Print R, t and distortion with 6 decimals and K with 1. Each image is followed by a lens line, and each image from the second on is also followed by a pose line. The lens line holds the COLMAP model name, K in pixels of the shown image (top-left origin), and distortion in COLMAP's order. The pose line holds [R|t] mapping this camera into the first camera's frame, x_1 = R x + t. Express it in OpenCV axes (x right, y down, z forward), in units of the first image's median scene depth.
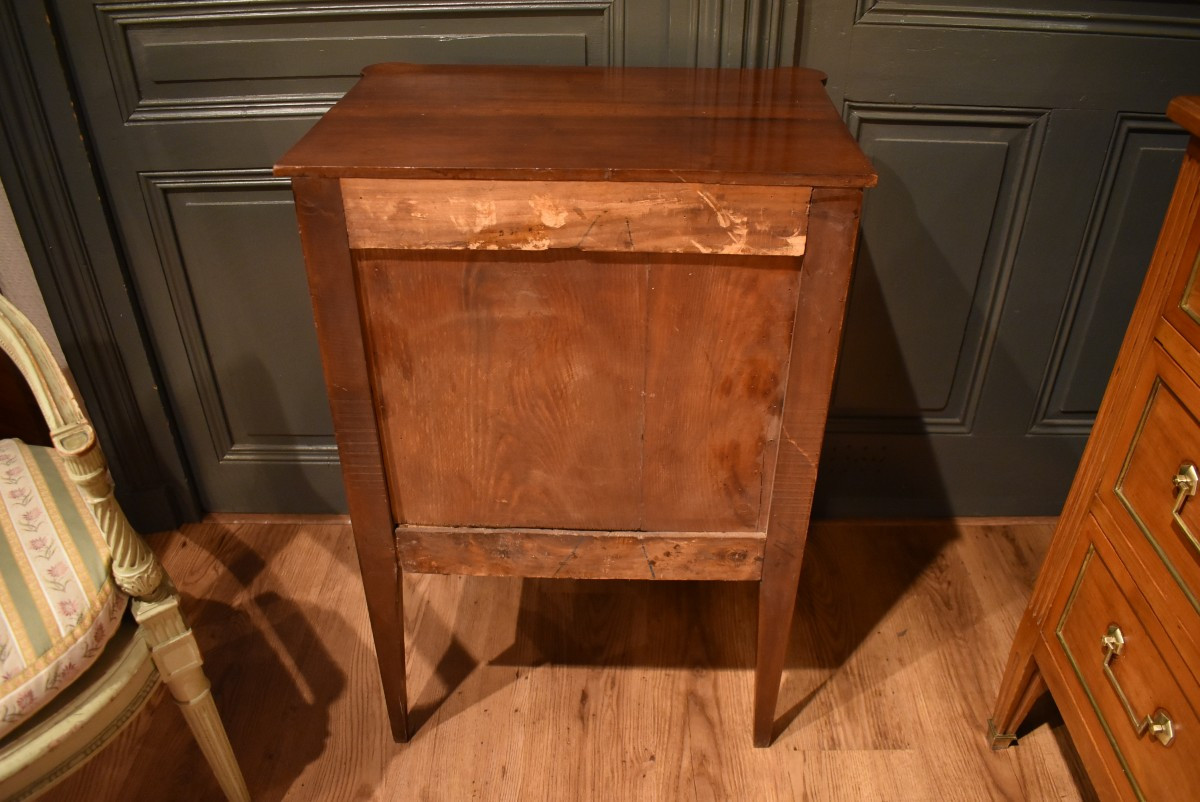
lens RADIAL K [[929.4, 0, 601.8], [0, 929.4, 399.9], [0, 0, 1]] dist [-0.094133, 0.009049]
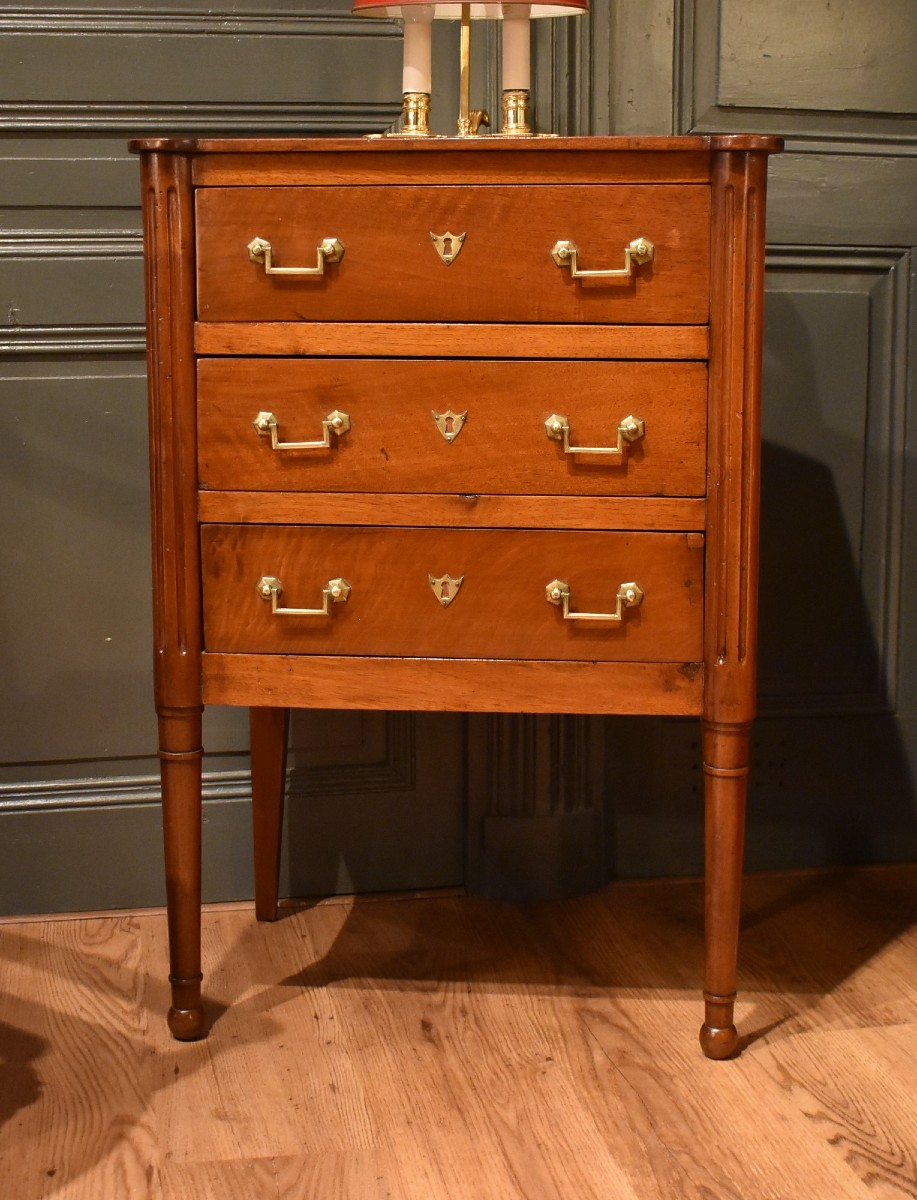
lens RADIAL K [[1887.8, 0, 470.1], [0, 1887.8, 595.5], [0, 0, 1]] dist [-0.064547, 0.000000]
pose [[0.977978, -0.029173, 0.206659, -0.272652], [0.113461, 0.905397, -0.409124, 0.635325], [-0.175173, 0.423562, 0.888769, -0.346780]]
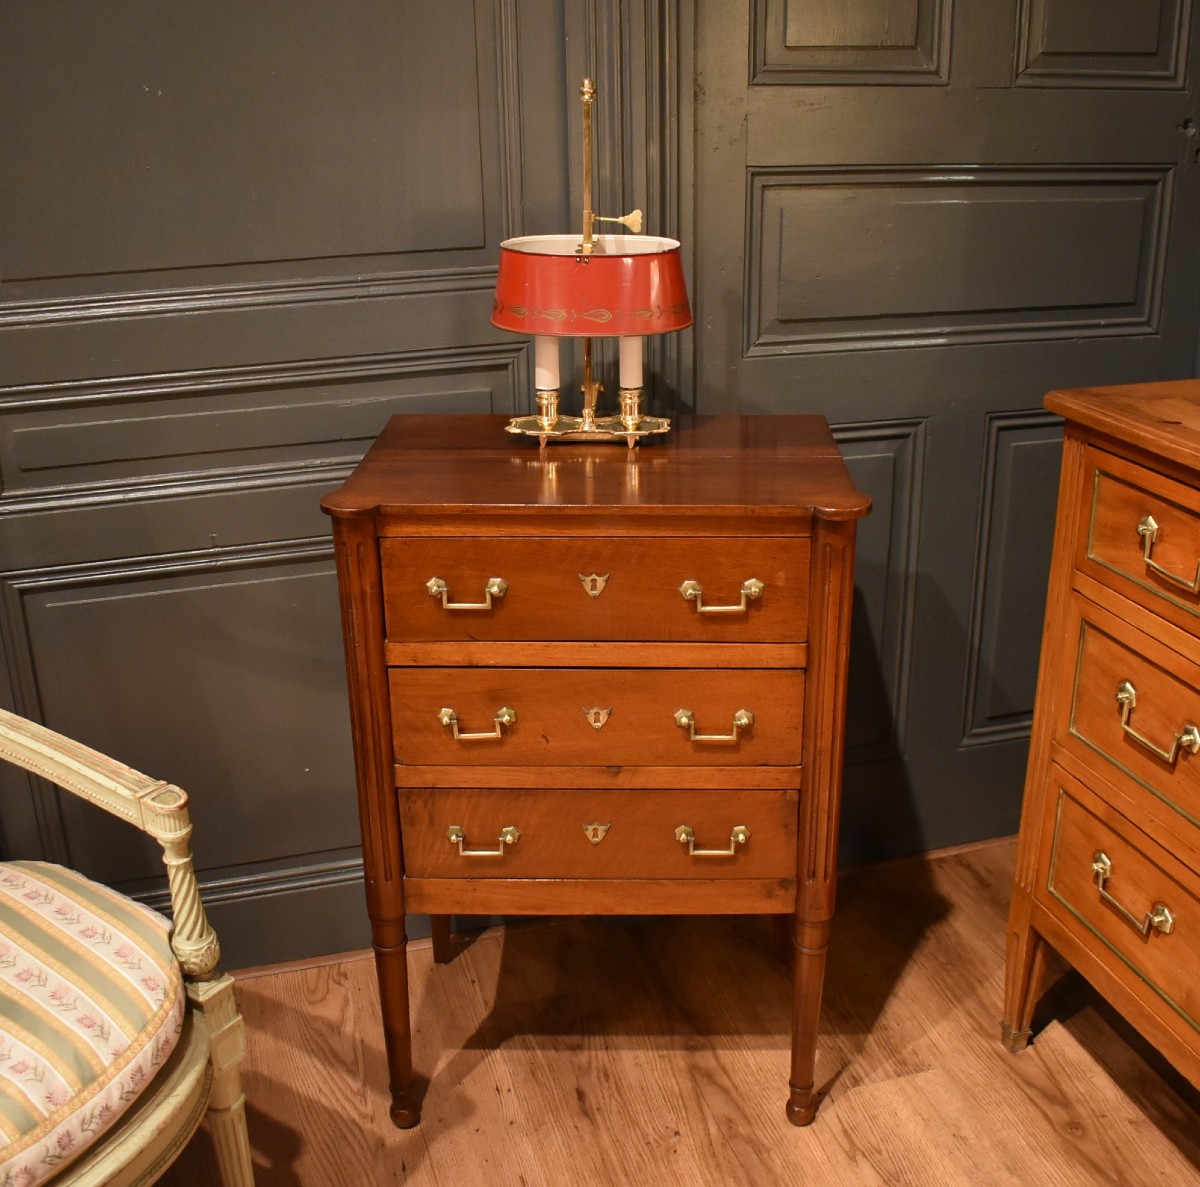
lens RADIAL K [[1397.0, 0, 591.4], [0, 1397.0, 592.1], [0, 0, 1]] dist [-0.091596, 0.000000]
pose [[0.959715, -0.112206, 0.257599, -0.314944], [0.167306, 0.964762, -0.203083, 0.136044], [-0.225735, 0.238000, 0.944669, -0.392126]]
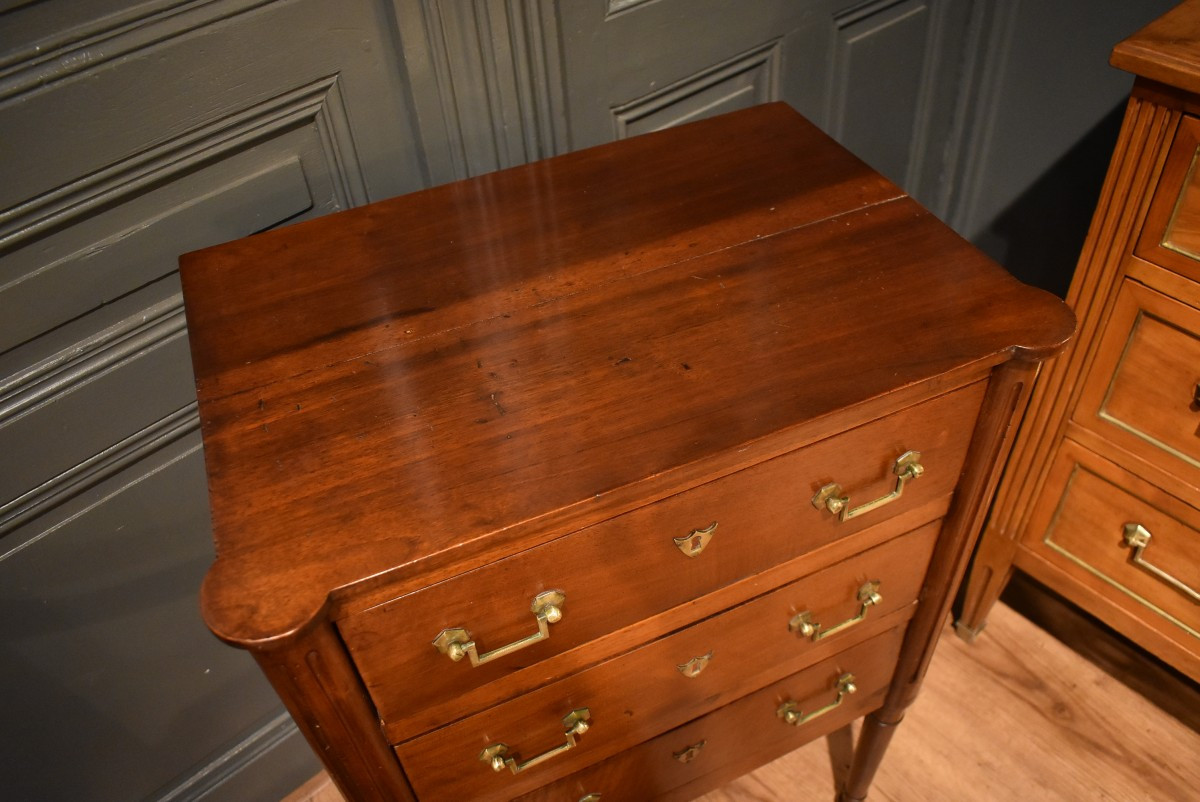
lens RADIAL K [[929.4, 0, 601.1], [0, 929.4, 402.4], [0, 0, 1]] dist [-0.094133, 0.009049]
pose [[0.743450, -0.489200, 0.456033, -0.232700], [0.422907, 0.872116, 0.246097, -0.301144], [-0.518104, 0.009899, 0.855260, 0.309915]]
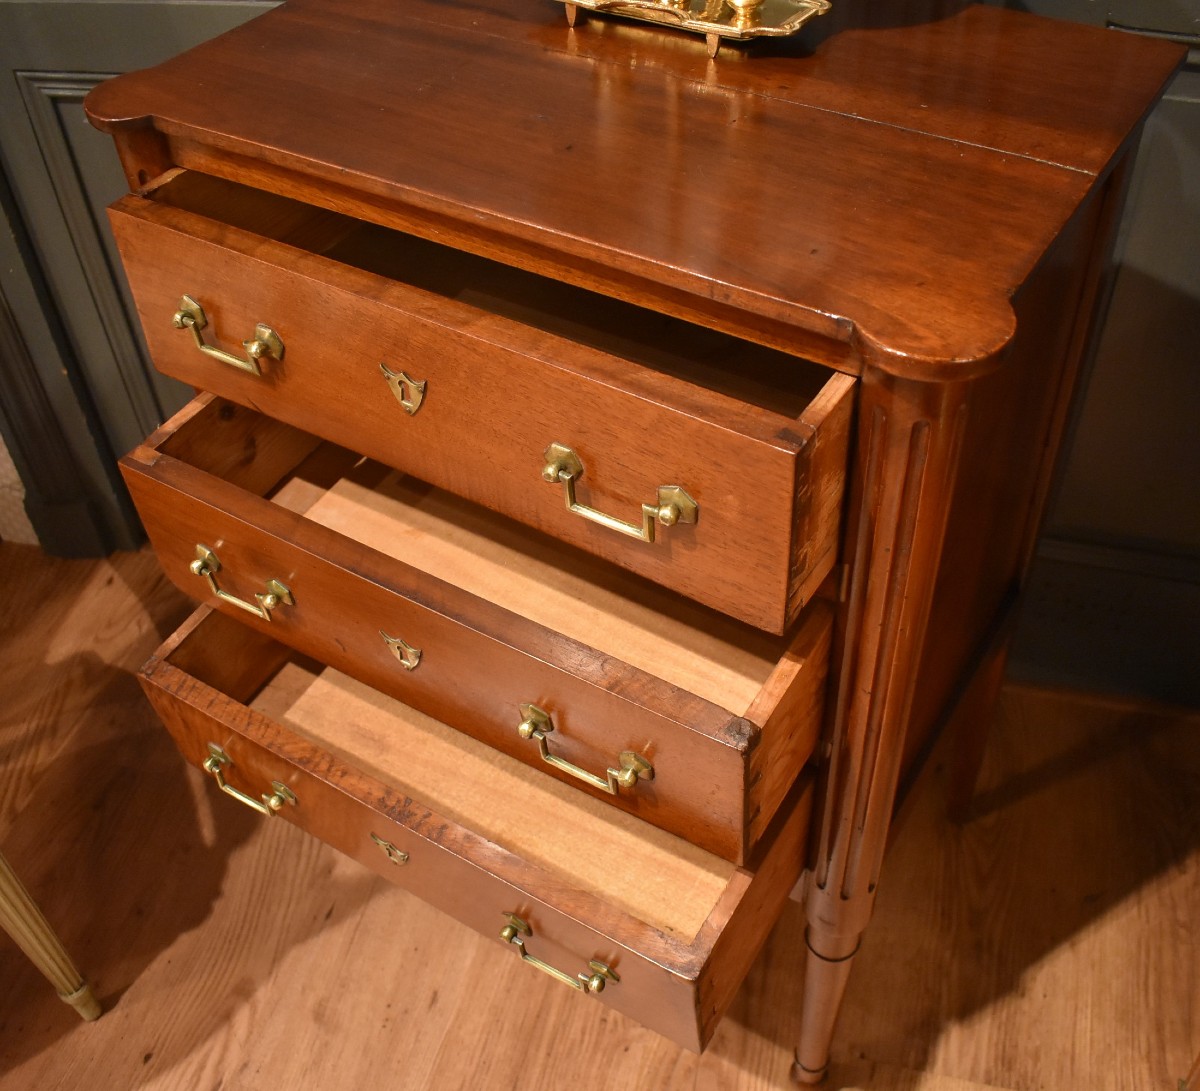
lens RADIAL K [[1259.6, 0, 598.4], [0, 1259.6, 543.7], [0, 0, 1]] dist [-0.089911, 0.000000]
pose [[0.968889, 0.139094, -0.204711, 0.158908], [-0.102113, 0.978112, 0.181300, -0.118778], [0.225448, -0.154756, 0.961885, 0.162235]]
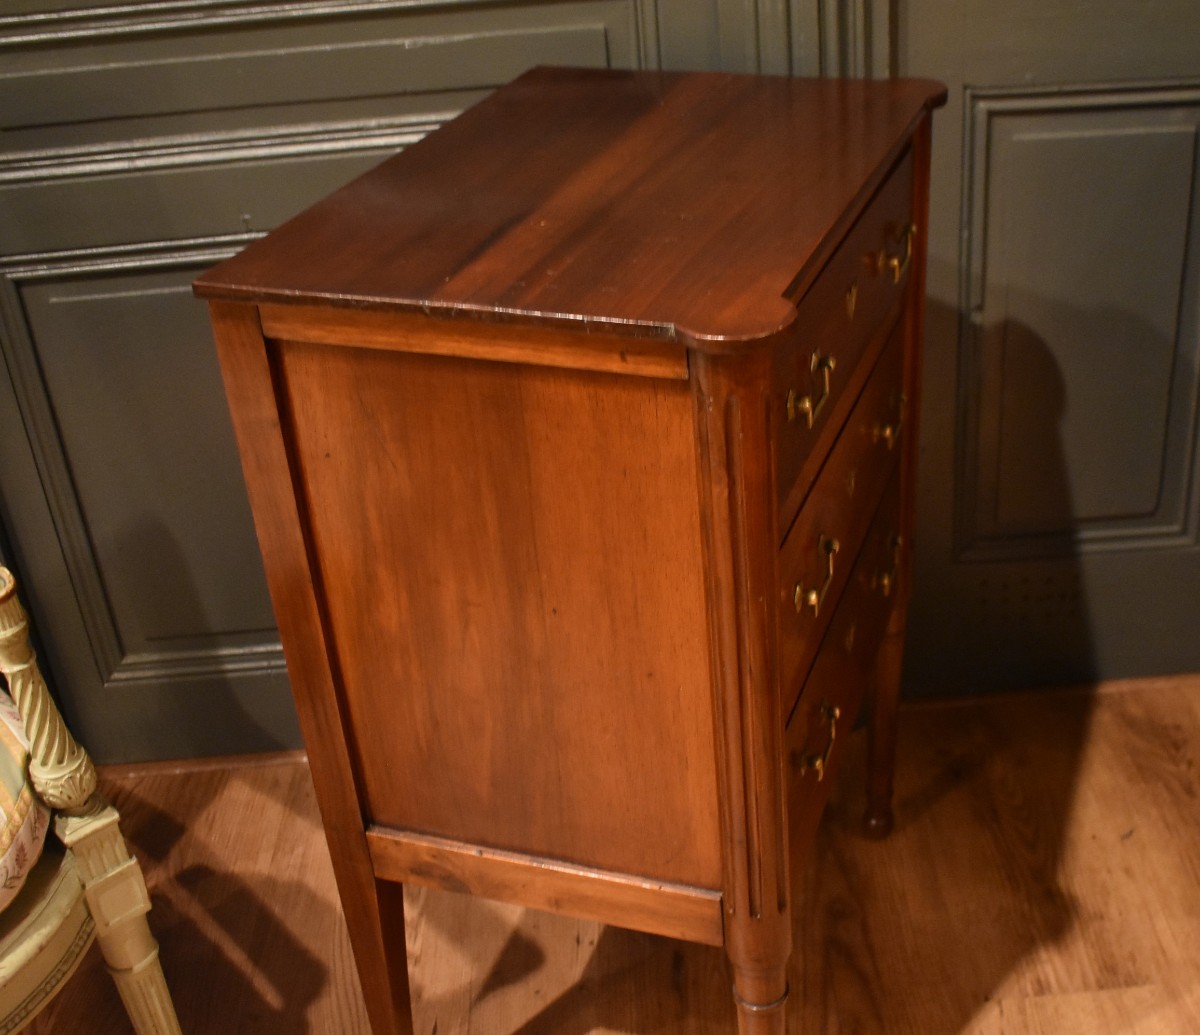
lens RADIAL K [[1561.4, 0, 710.1], [0, 1561.4, 513.2], [0, 0, 1]] dist [-0.070770, 0.000000]
pose [[0.995444, -0.082916, 0.047075, -0.023455], [0.086241, 0.993548, -0.073654, 0.082538], [-0.040664, 0.077378, 0.996172, -0.197762]]
